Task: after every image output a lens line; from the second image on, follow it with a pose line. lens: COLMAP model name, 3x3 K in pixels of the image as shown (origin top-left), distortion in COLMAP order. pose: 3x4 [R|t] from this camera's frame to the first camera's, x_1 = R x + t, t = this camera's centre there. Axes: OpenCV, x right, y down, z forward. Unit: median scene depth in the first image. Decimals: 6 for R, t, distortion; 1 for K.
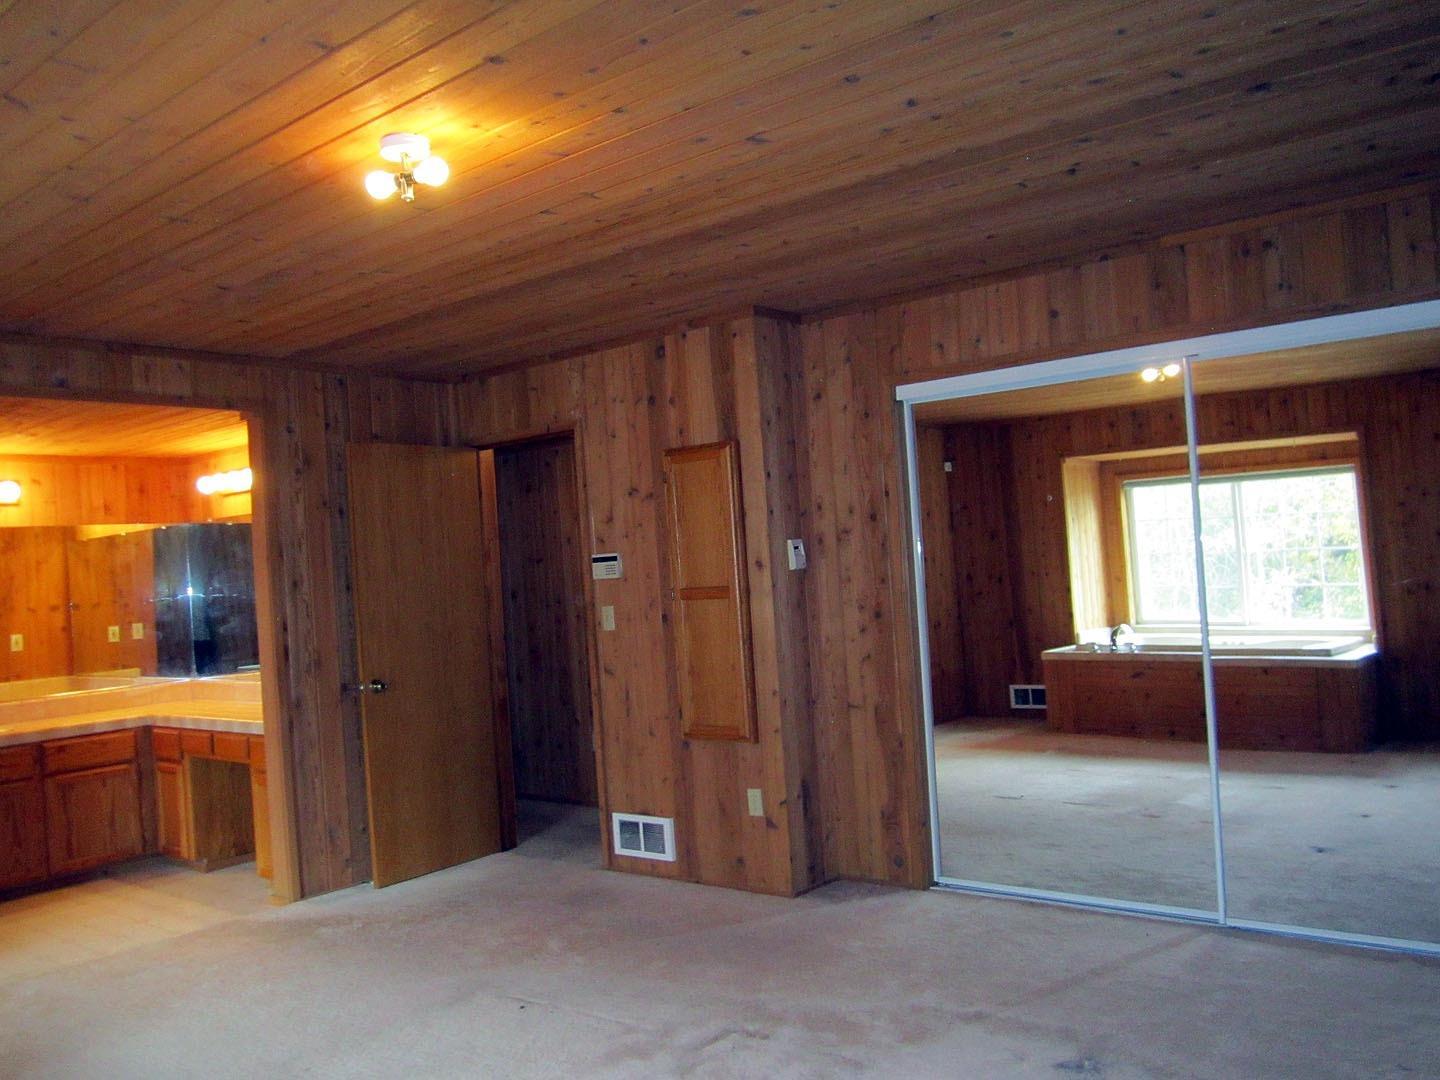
lens RADIAL K [[1194.7, 0, 720.0], [0, 1194.7, 540.0], [0, 0, 1]] dist [-0.041485, 0.000160]
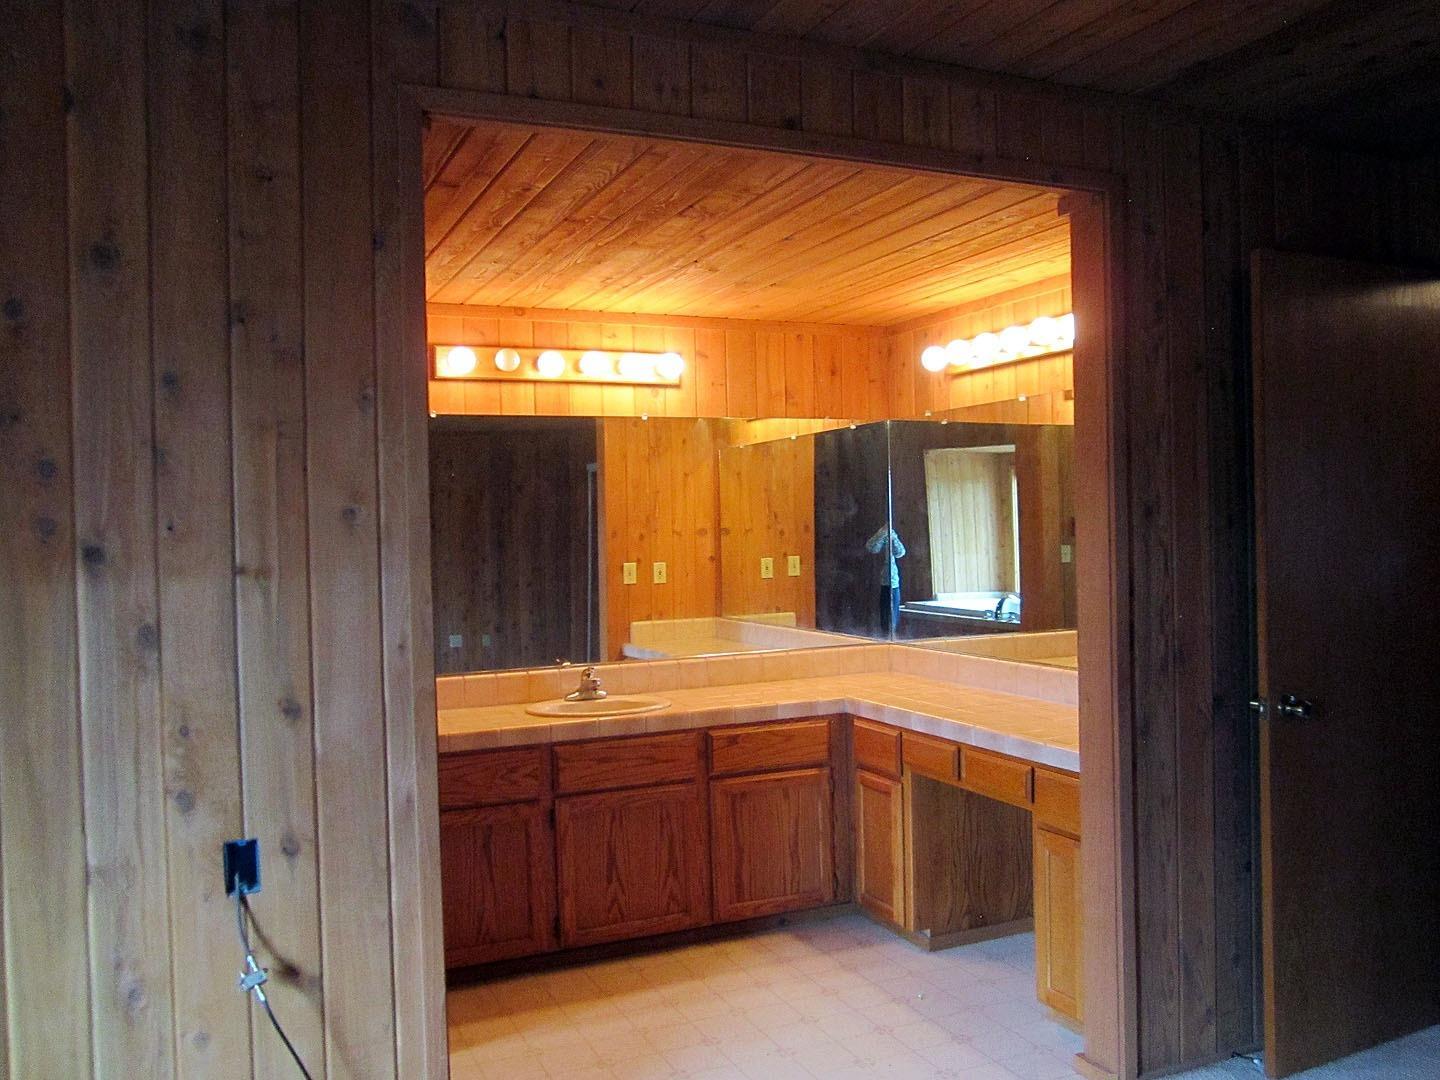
lens RADIAL K [[1194.7, 0, 720.0], [0, 1194.7, 540.0], [0, 0, 1]] dist [-0.041485, 0.000160]
pose [[0.895165, 0.049091, -0.443023, -0.259413], [-0.025855, 0.997962, 0.058342, 0.020849], [0.444984, -0.040772, 0.894610, 0.374096]]
